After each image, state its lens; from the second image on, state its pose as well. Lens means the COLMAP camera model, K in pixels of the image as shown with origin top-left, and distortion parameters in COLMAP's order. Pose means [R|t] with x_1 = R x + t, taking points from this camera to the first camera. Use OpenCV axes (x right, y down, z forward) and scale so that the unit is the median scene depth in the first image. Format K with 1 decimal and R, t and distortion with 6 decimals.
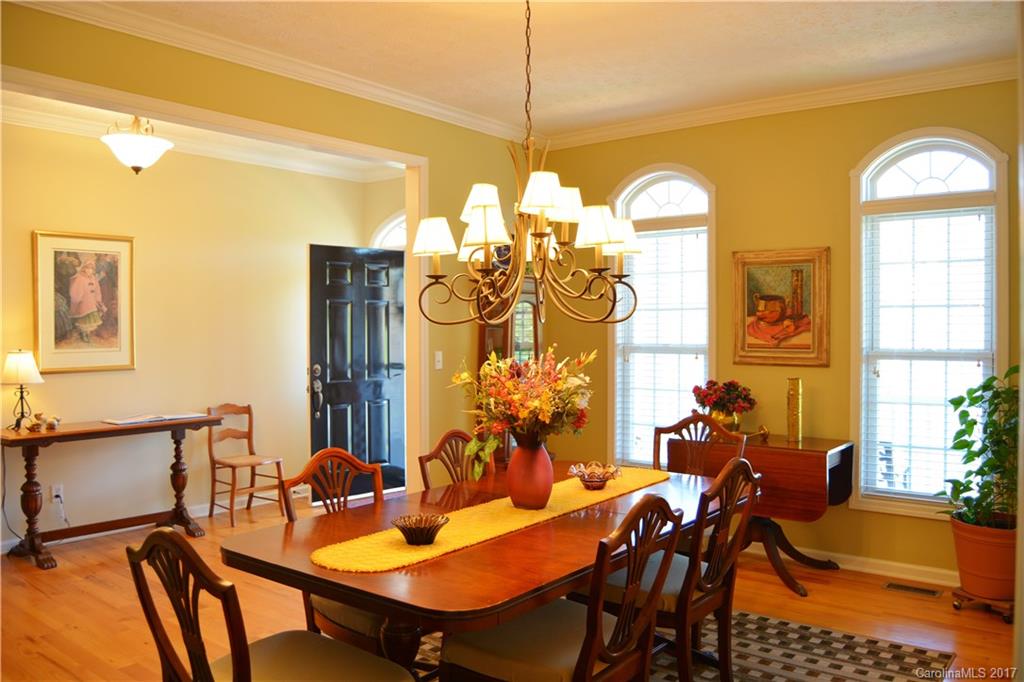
lens RADIAL K [[805.9, 0, 512.0], [0, 805.9, 341.0], [0, 0, 1]] dist [-0.002038, -0.000253]
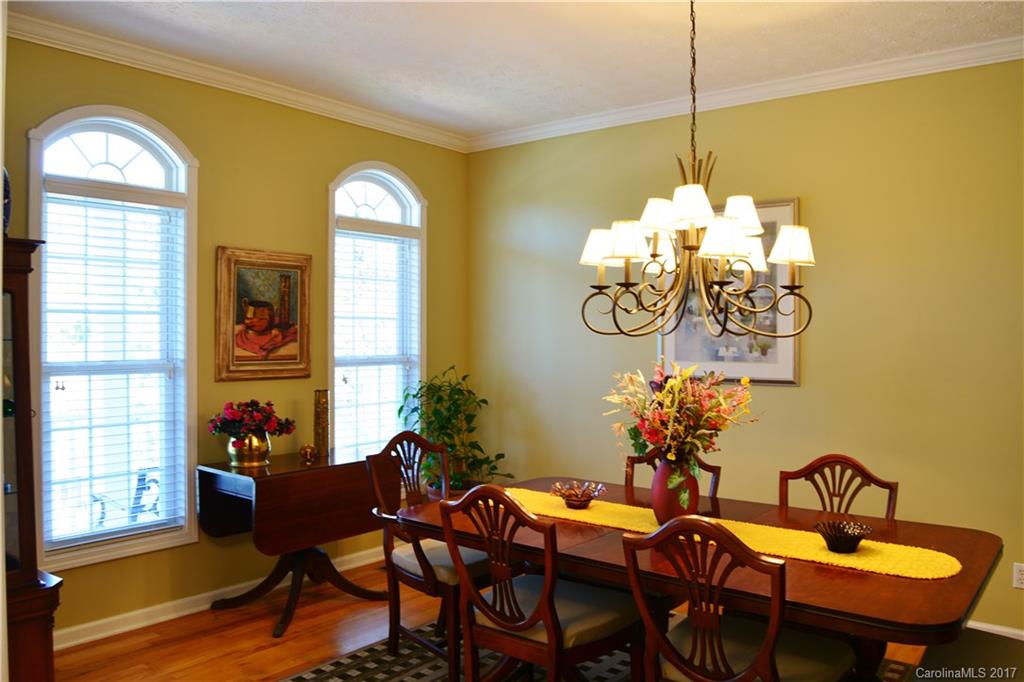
lens RADIAL K [[813.0, 0, 512.0], [0, 813.0, 341.0], [0, 0, 1]] dist [-0.086405, -0.001317]
pose [[0.002861, -0.018522, 0.999824, -0.566207], [0.004457, 0.999819, 0.018509, -0.027652], [-0.999986, 0.004403, 0.002943, 0.713739]]
